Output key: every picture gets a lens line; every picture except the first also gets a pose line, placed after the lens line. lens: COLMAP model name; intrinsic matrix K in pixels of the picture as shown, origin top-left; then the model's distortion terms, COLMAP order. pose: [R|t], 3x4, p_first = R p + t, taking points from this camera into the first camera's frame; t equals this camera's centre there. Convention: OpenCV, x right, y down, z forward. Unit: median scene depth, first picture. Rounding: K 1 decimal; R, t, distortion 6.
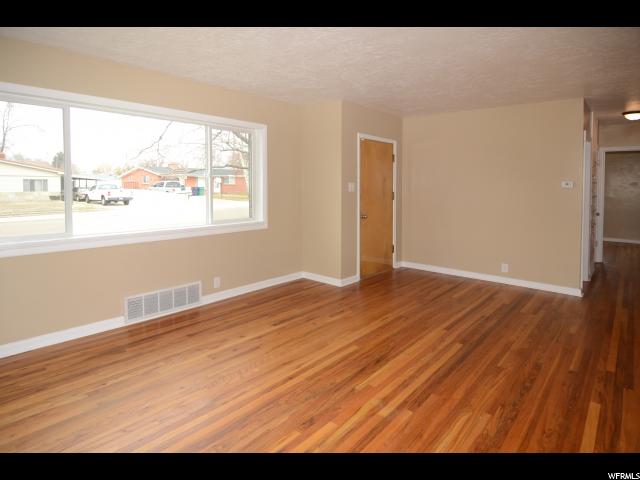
lens RADIAL K [[348.8, 0, 319.9], [0, 348.8, 231.8], [0, 0, 1]] dist [-0.020985, 0.000373]
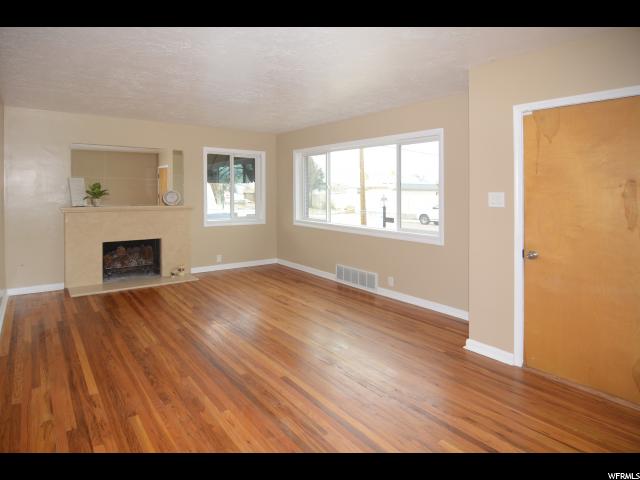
lens RADIAL K [[367.9, 0, 309.1], [0, 367.9, 243.7], [0, 0, 1]] dist [-0.000503, -0.000507]
pose [[-0.191420, 0.128229, -0.973096, 1.261745], [-0.139663, 0.977782, 0.156320, -0.173518], [0.971521, 0.165829, -0.169258, 1.285545]]
